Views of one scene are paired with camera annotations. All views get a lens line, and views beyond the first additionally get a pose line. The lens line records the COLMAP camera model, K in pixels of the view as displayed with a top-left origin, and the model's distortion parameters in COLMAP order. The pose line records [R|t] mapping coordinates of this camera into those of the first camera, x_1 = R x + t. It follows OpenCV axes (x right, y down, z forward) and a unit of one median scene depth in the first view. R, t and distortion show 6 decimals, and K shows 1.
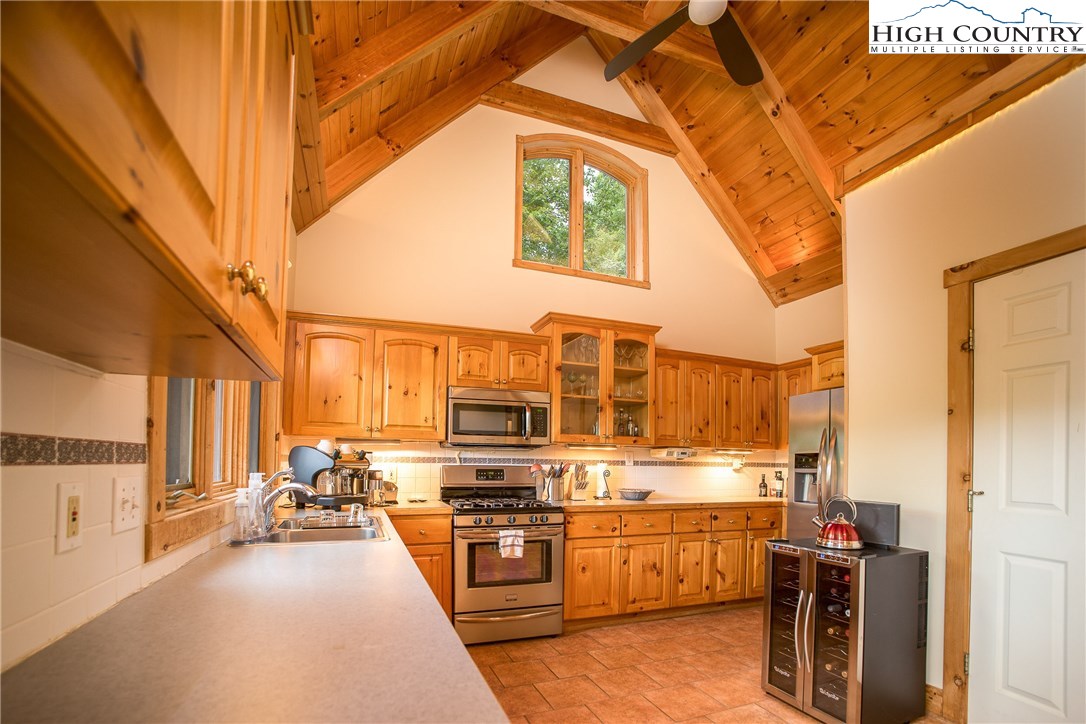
lens RADIAL K [[472.6, 0, 511.8], [0, 472.6, 455.7], [0, 0, 1]] dist [-0.073886, 0.000155]
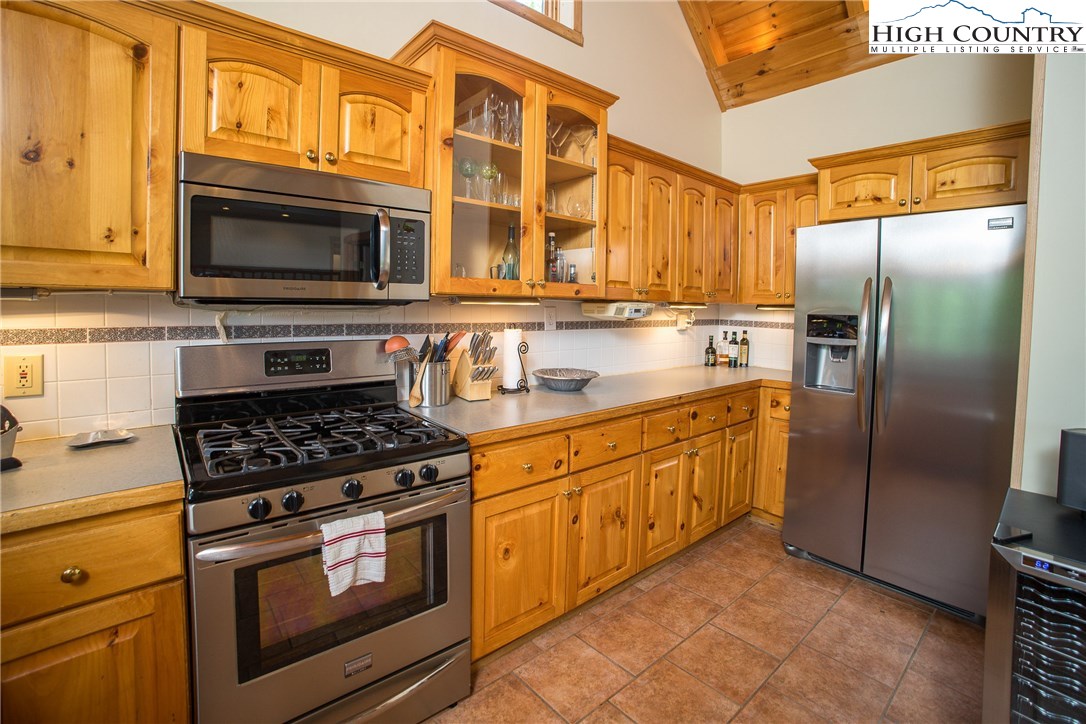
lens RADIAL K [[518.1, 0, 545.2], [0, 518.1, 323.2], [0, 0, 1]] dist [-0.096532, 0.040016]
pose [[0.927566, -0.011900, 0.373471, -0.006590], [-0.008454, 0.998569, 0.052815, -0.027885], [-0.373565, -0.052147, 0.926137, 0.466190]]
